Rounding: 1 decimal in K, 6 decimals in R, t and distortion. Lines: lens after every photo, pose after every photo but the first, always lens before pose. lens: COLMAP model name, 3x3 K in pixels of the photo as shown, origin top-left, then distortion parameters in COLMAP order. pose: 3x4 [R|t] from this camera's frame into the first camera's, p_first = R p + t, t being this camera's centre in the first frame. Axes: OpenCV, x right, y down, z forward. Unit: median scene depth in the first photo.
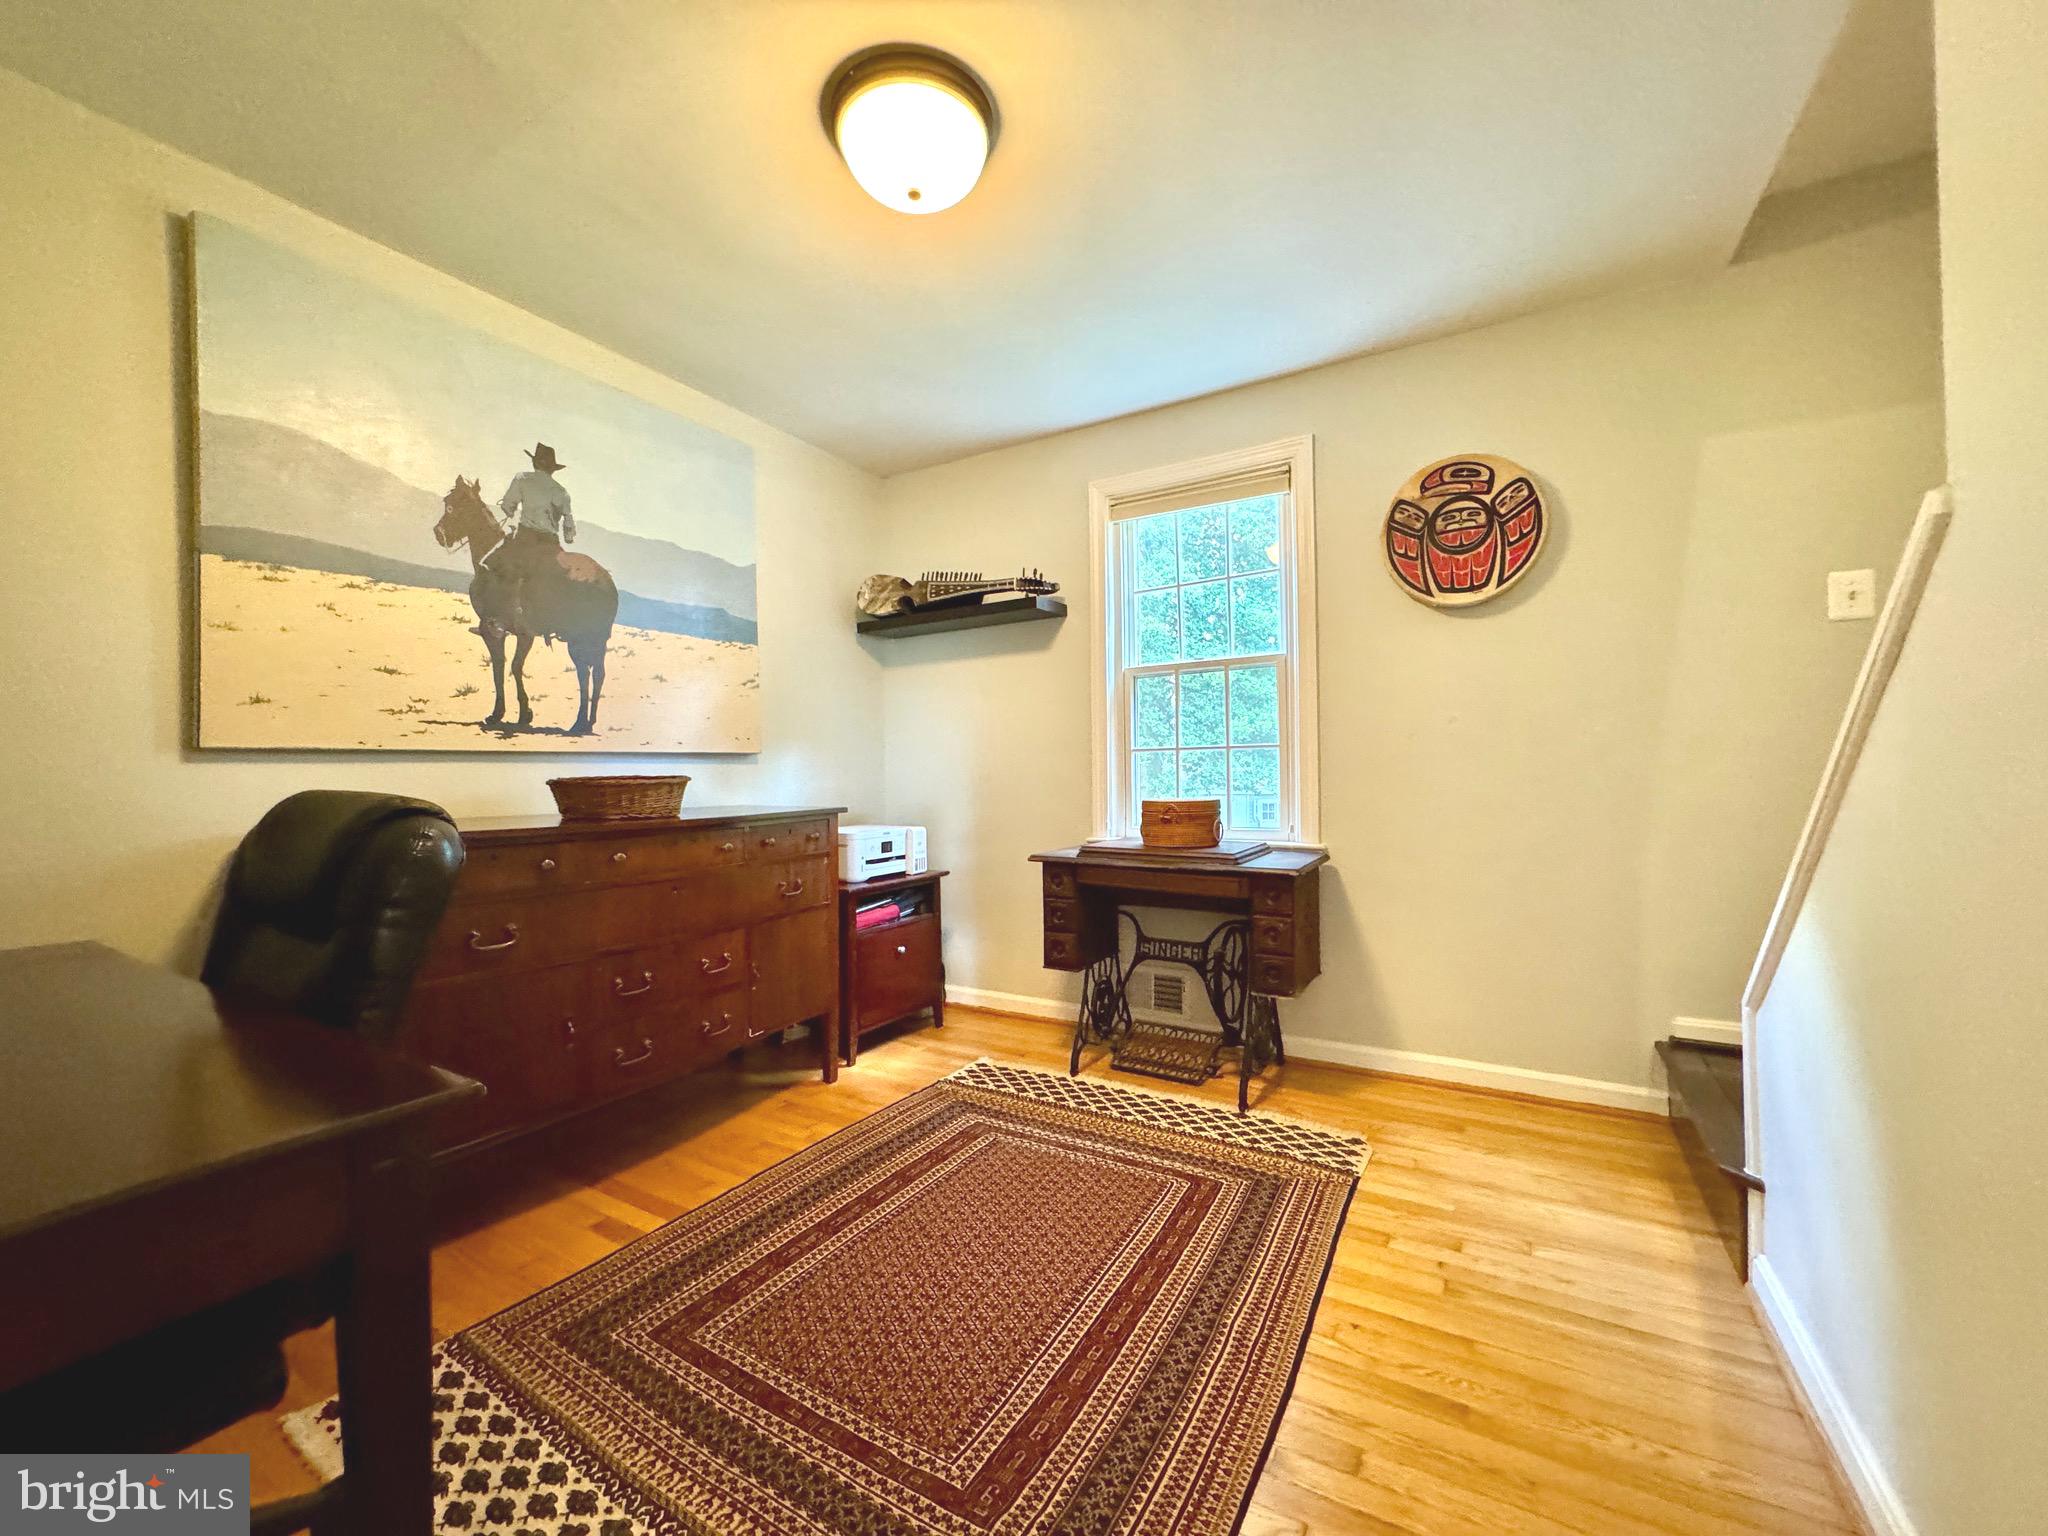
lens RADIAL K [[820.3, 0, 1020.5], [0, 820.3, 767.2], [0, 0, 1]] dist [-0.002237, 0.000469]
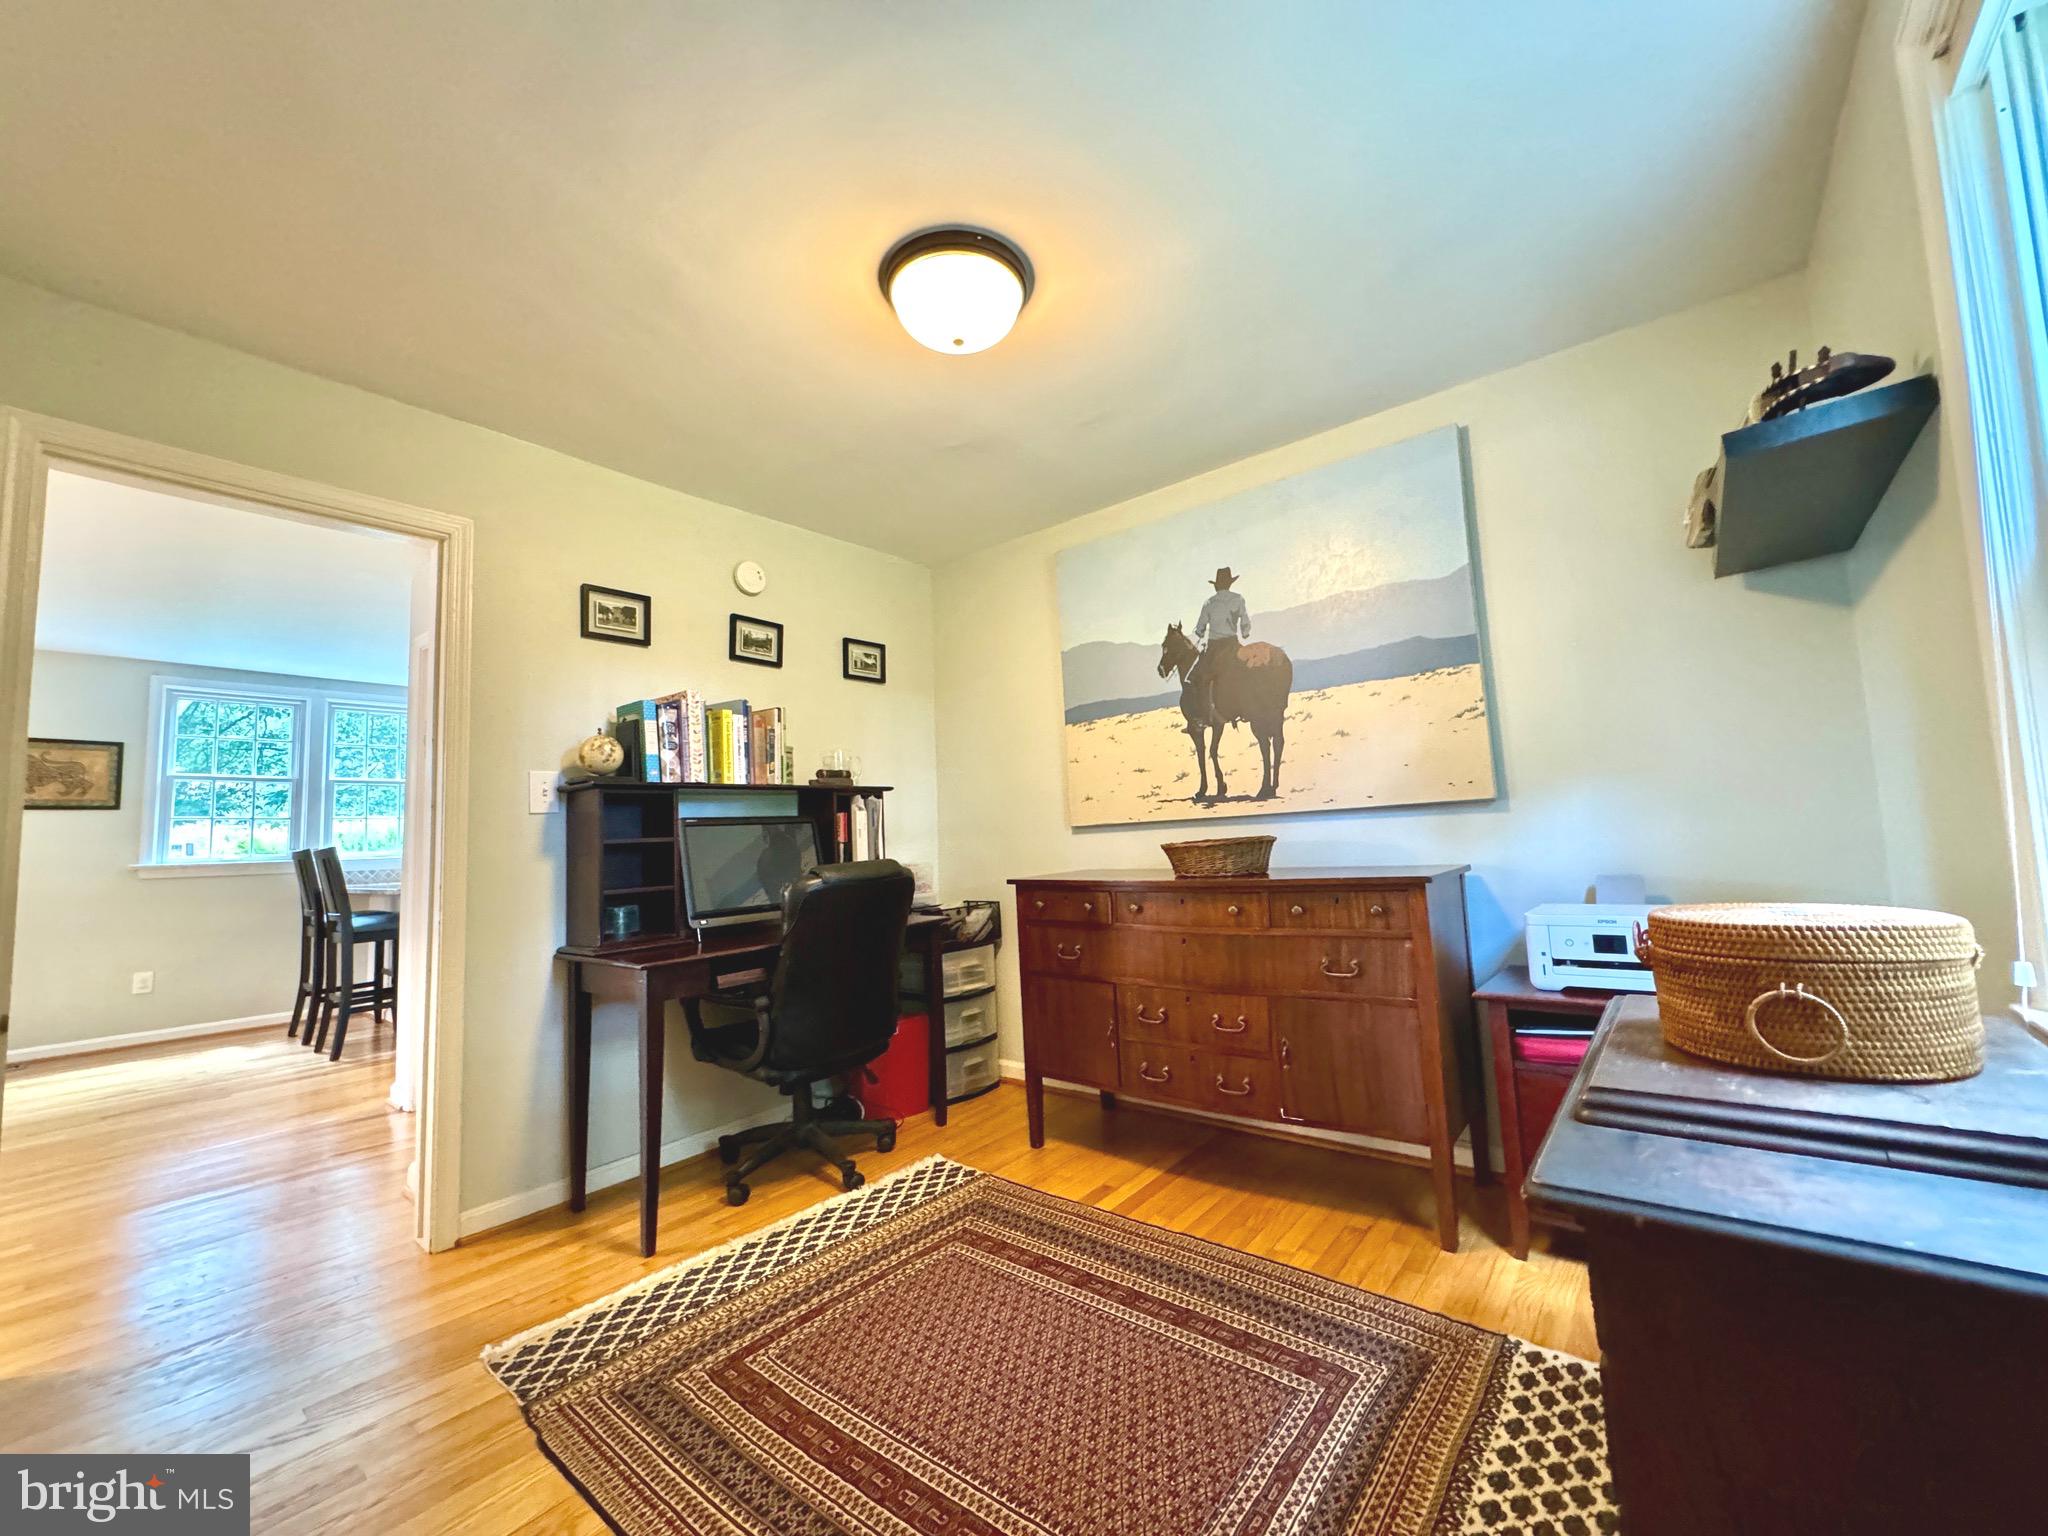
lens RADIAL K [[820.3, 0, 1026.9], [0, 820.3, 767.6], [0, 0, 1]] dist [-0.002237, 0.000469]
pose [[-0.149712, -0.070151, -0.986238, 0.676104], [0.054223, 0.995396, -0.079033, -0.011490], [0.987242, -0.065309, -0.145219, 0.881901]]
